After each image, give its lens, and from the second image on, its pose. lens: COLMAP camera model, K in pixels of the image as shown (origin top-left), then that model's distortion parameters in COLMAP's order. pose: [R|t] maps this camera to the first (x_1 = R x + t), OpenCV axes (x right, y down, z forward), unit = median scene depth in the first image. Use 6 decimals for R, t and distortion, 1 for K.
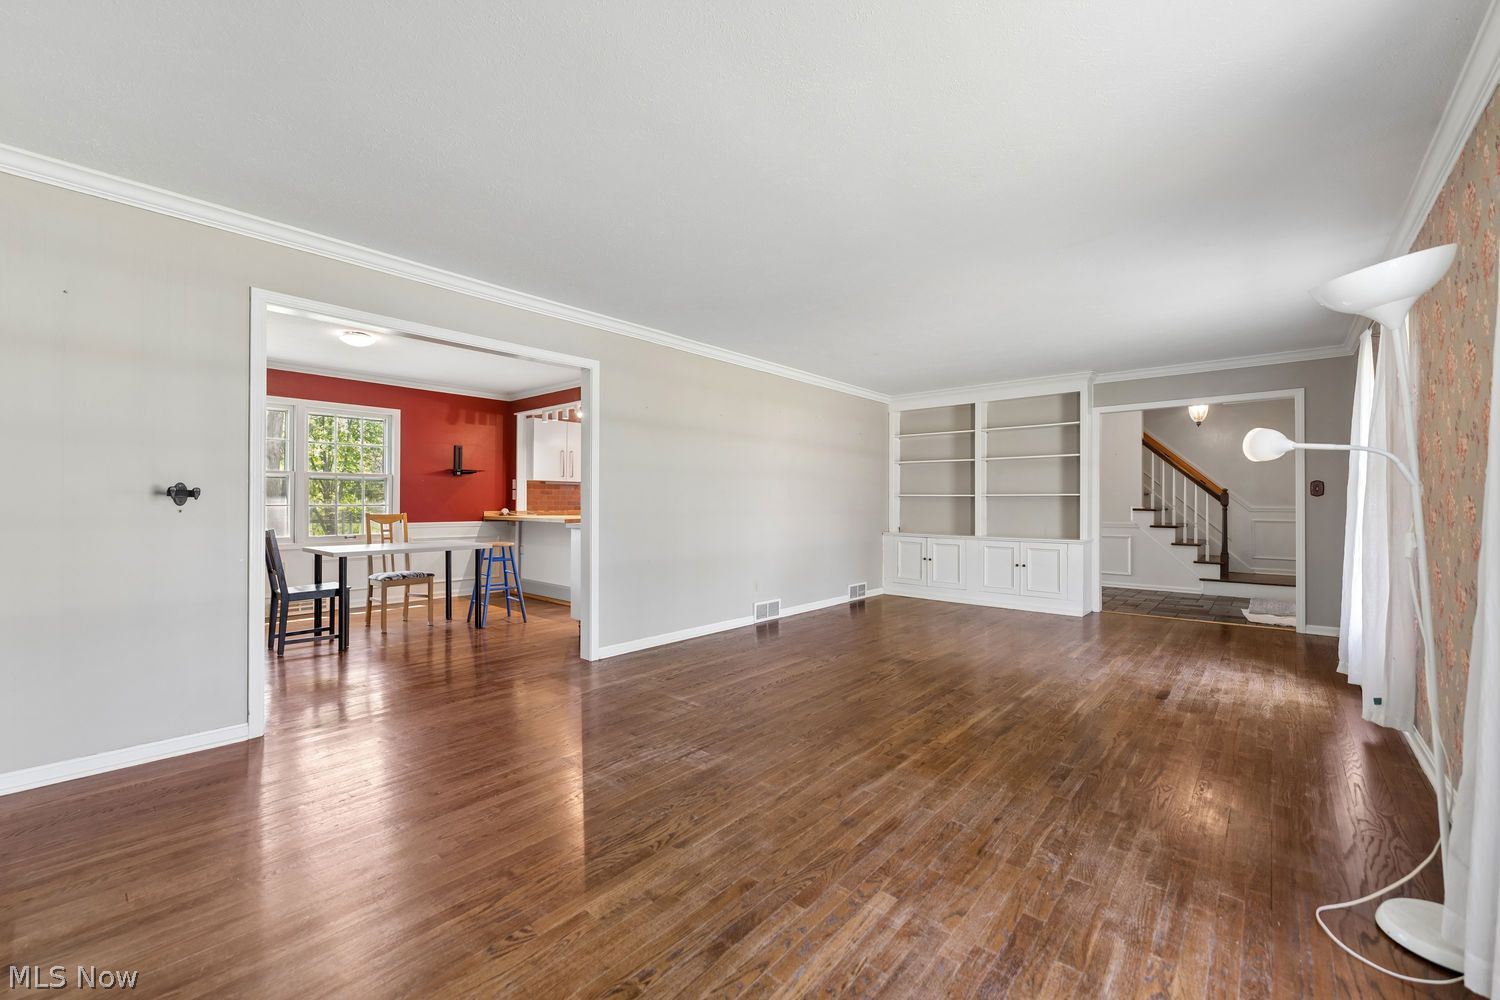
lens RADIAL K [[600.5, 0, 752.1], [0, 600.5, 501.7], [0, 0, 1]] dist [-0.004093, 0.000578]
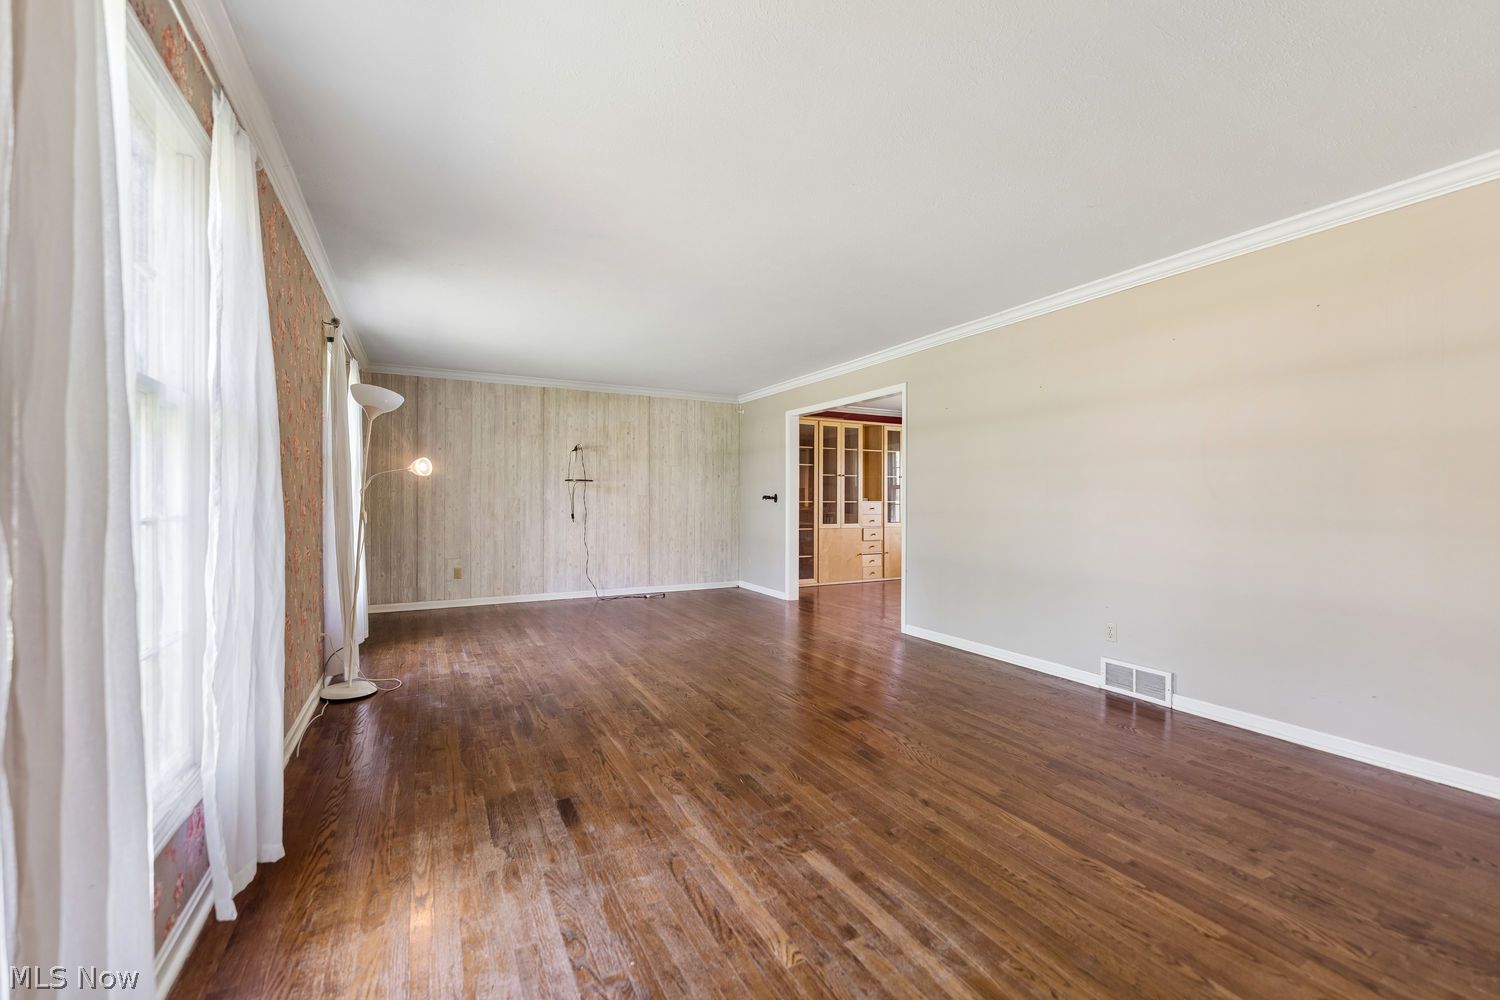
lens RADIAL K [[600.5, 0, 747.3], [0, 600.5, 512.4], [0, 0, 1]] dist [-0.004093, 0.000578]
pose [[-0.352800, 0.014726, -0.935583, 1.346956], [-0.004720, 0.999835, 0.017517, 0.004672], [0.935687, 0.010596, -0.352673, 1.566854]]
